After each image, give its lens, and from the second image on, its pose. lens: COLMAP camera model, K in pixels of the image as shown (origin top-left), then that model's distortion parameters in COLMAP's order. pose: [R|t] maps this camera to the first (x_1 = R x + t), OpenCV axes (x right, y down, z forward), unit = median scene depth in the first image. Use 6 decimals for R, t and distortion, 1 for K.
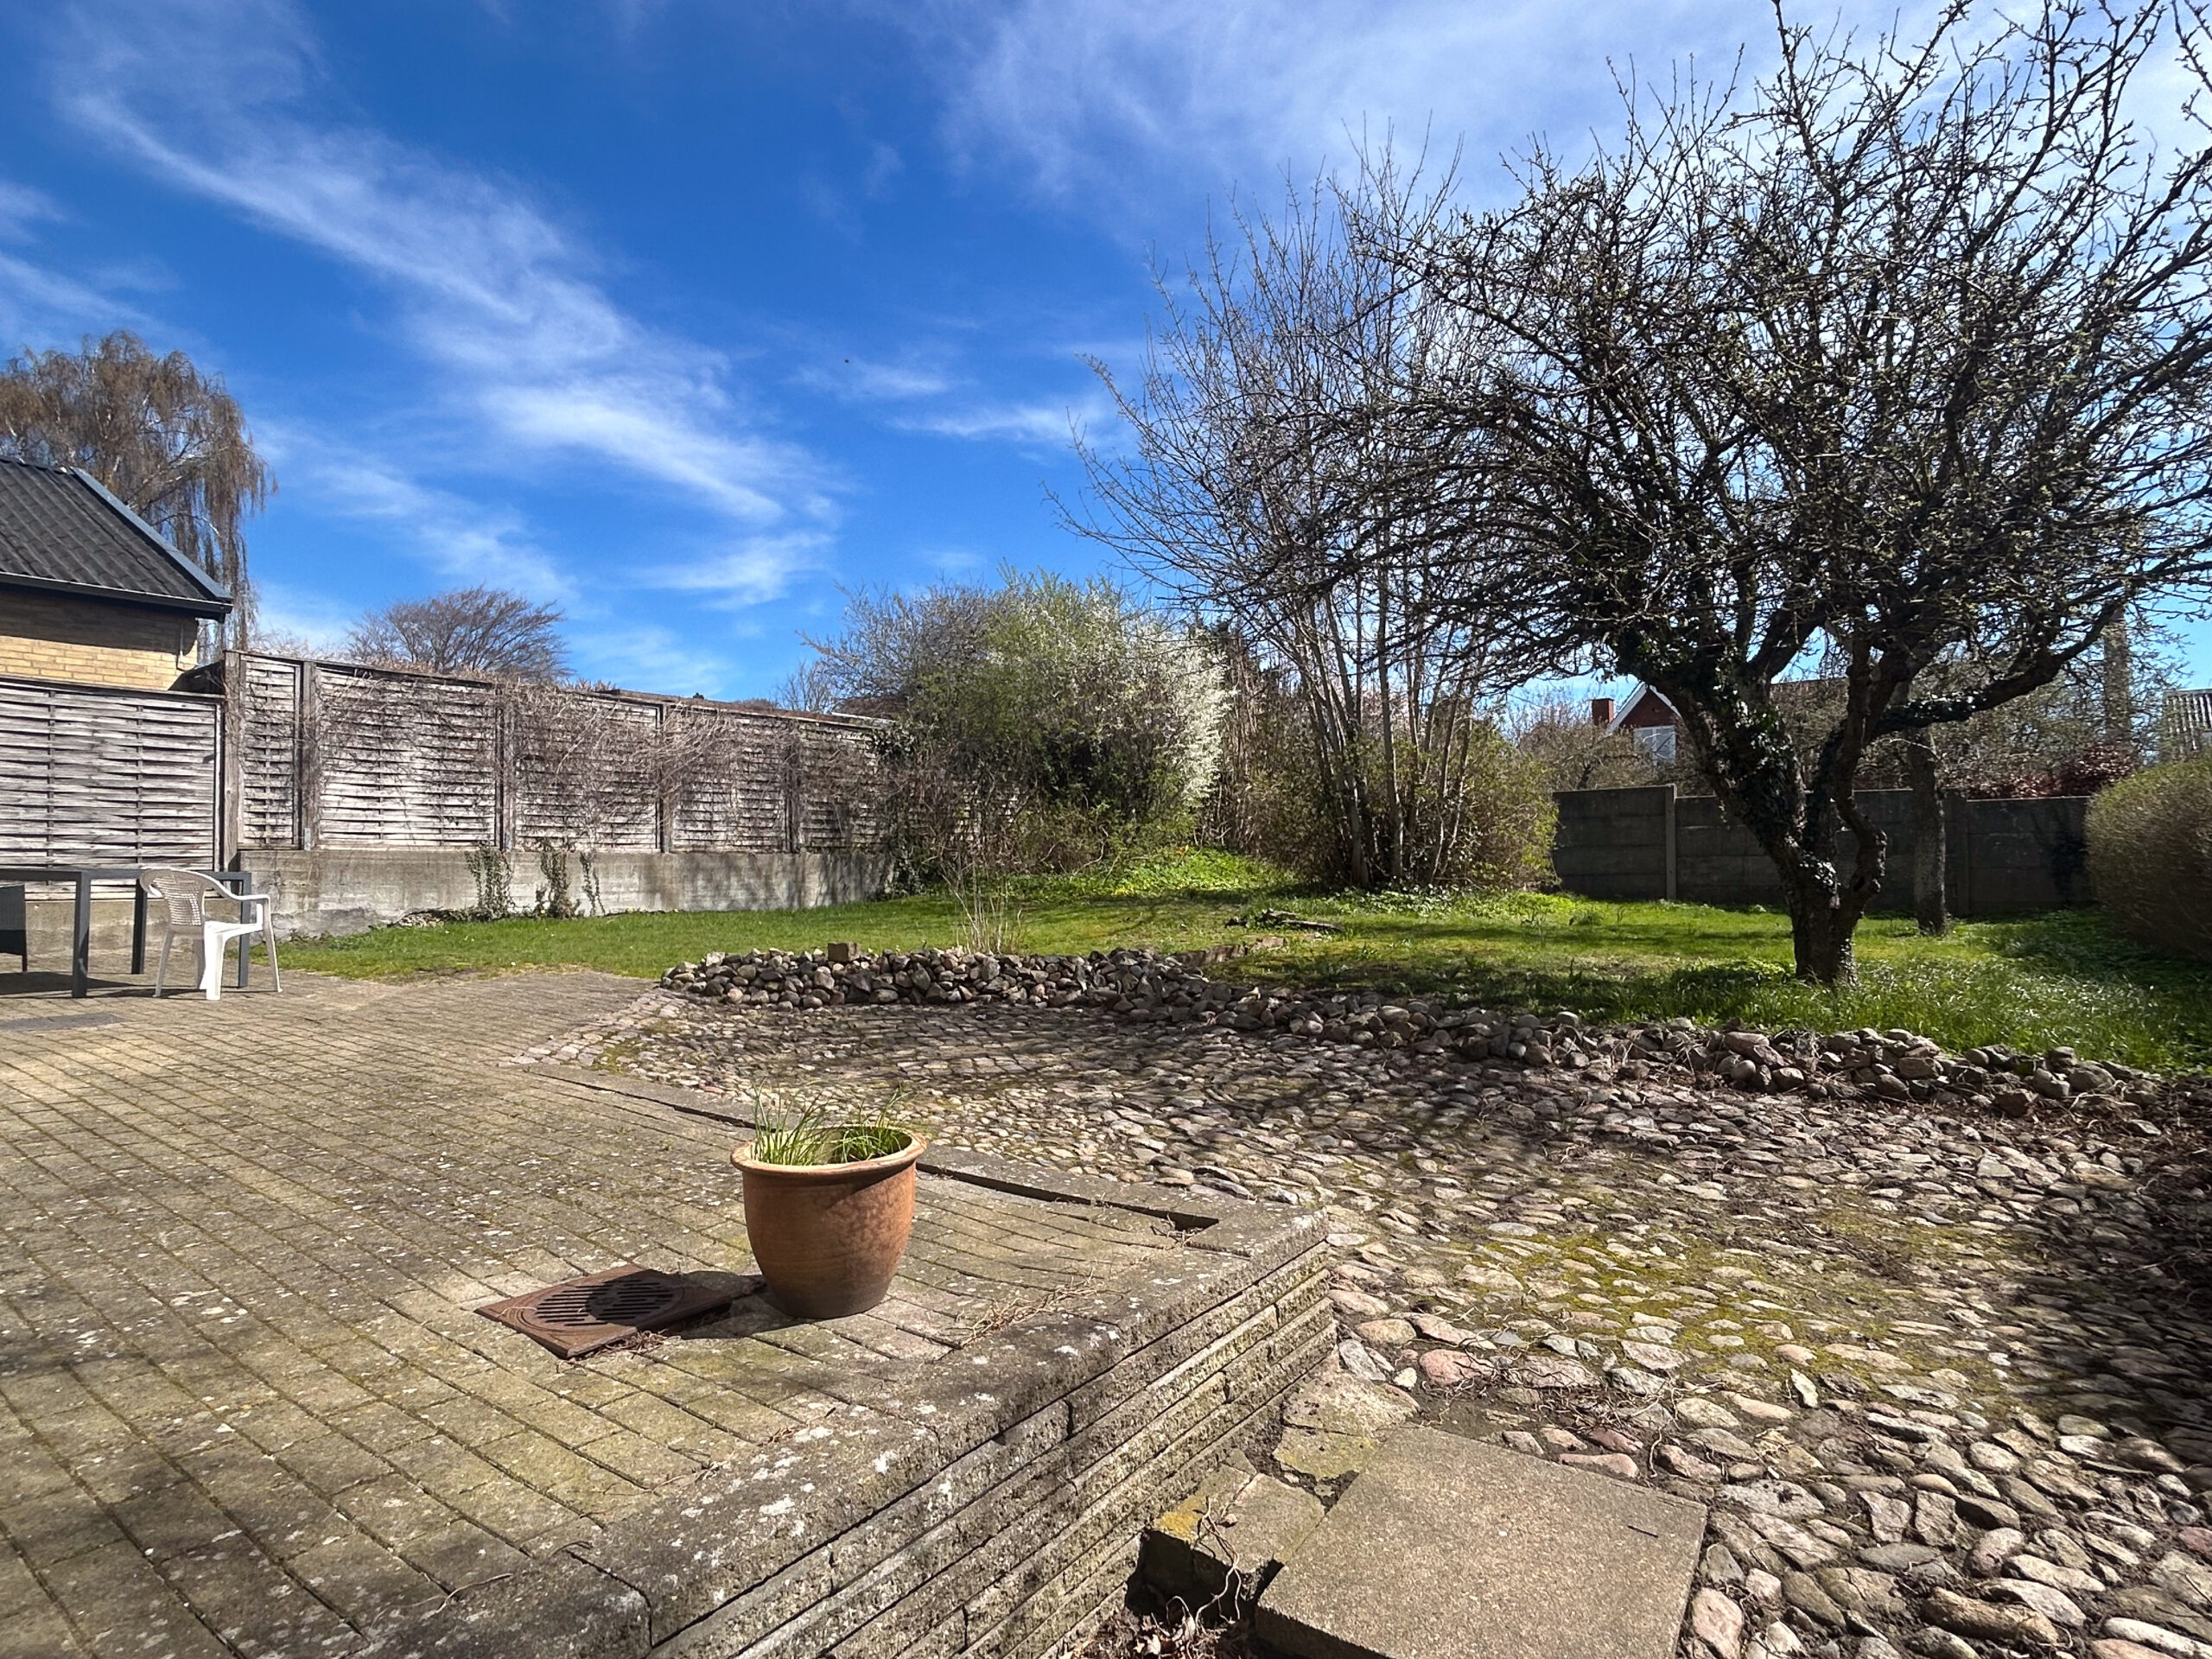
lens RADIAL K [[1166.7, 0, 1111.8], [0, 1166.7, 820.8], [0, 0, 1]] dist [-0.016609, 0.000799]
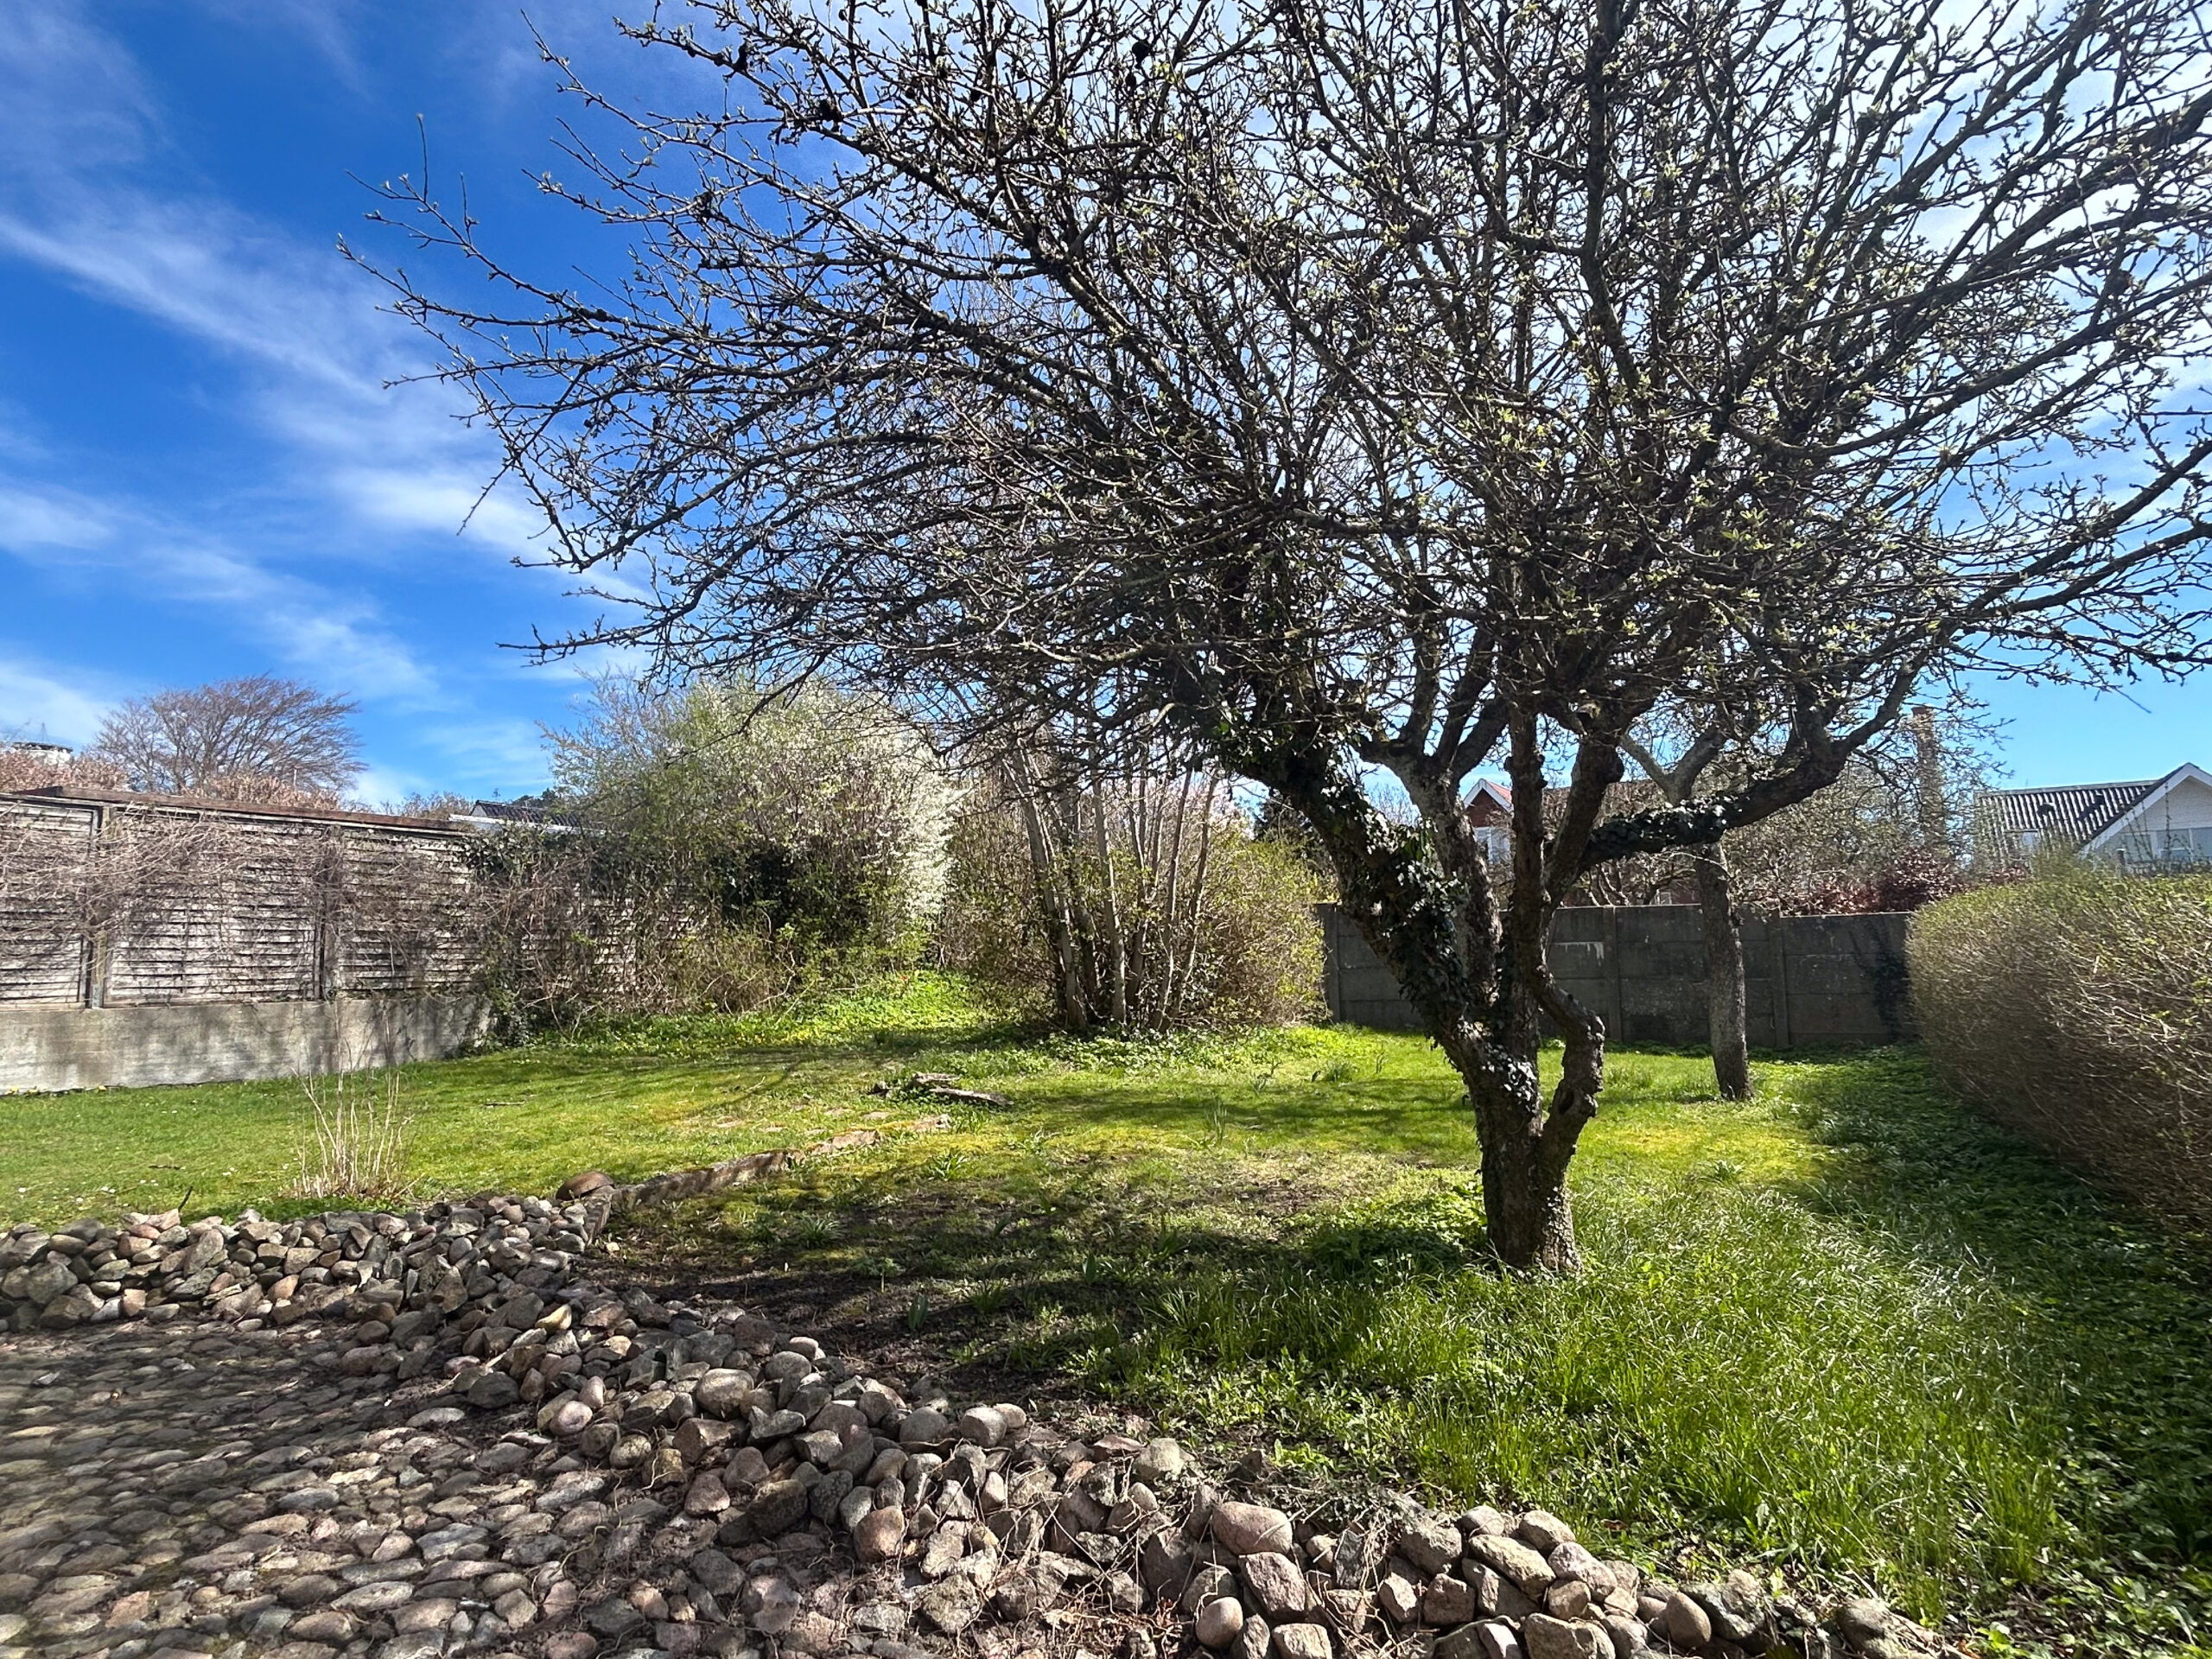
lens RADIAL K [[1166.7, 0, 1111.8], [0, 1166.7, 820.8], [0, 0, 1]] dist [-0.016609, 0.000799]
pose [[0.995122, 0.001034, 0.098643, 0.168343], [0.007031, 0.996658, -0.081384, -0.024125], [-0.098398, 0.081680, 0.991789, 0.191980]]
